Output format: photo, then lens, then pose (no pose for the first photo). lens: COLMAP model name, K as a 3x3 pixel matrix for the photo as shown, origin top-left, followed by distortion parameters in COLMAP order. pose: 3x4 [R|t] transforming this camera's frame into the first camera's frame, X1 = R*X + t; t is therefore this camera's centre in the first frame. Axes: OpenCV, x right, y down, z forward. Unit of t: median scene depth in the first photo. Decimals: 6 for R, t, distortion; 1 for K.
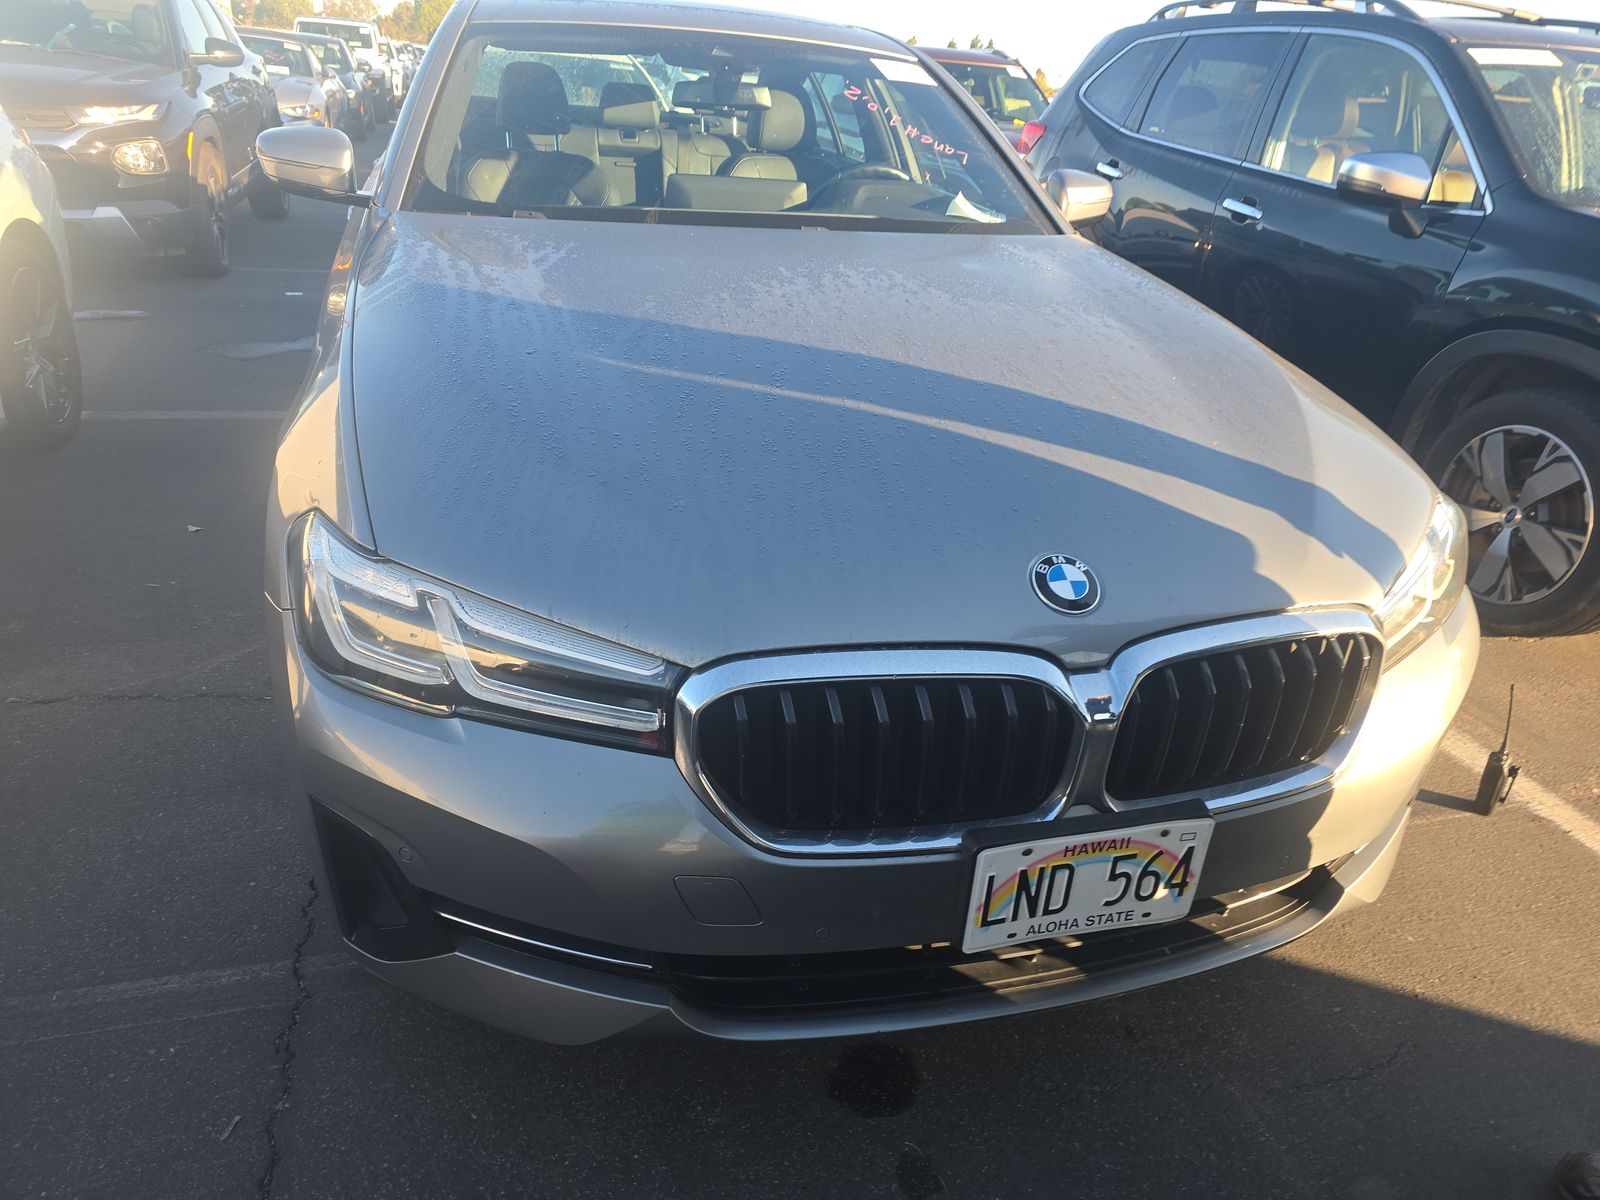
lens RADIAL K [[1082.3, 0, 811.9], [0, 1082.3, 609.1], [0, 0, 1]] dist [0.041637, -0.026032]
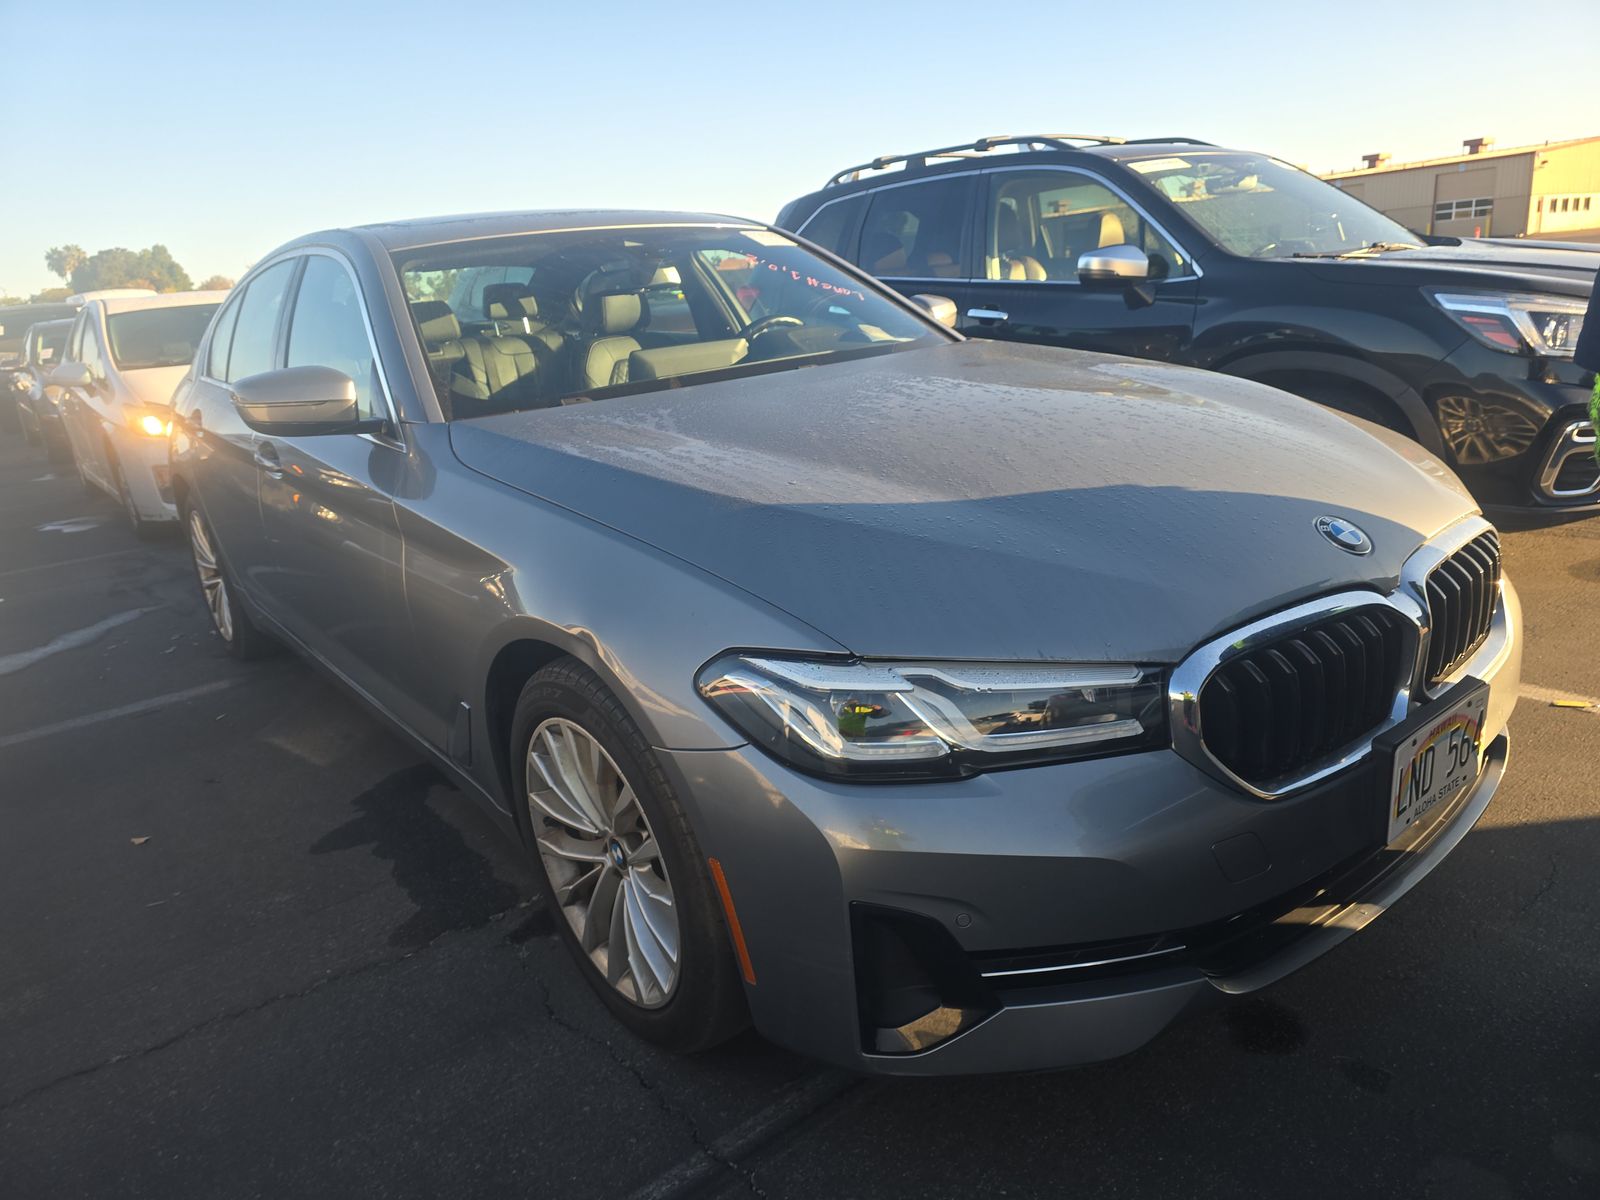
lens RADIAL K [[1082.3, 0, 811.9], [0, 1082.3, 609.1], [0, 0, 1]] dist [0.041637, -0.026032]
pose [[0.913867, -0.255536, 0.315513, -0.283197], [0.299967, 0.948638, -0.100530, -0.000014], [-0.273618, 0.186515, 0.943581, -0.004525]]
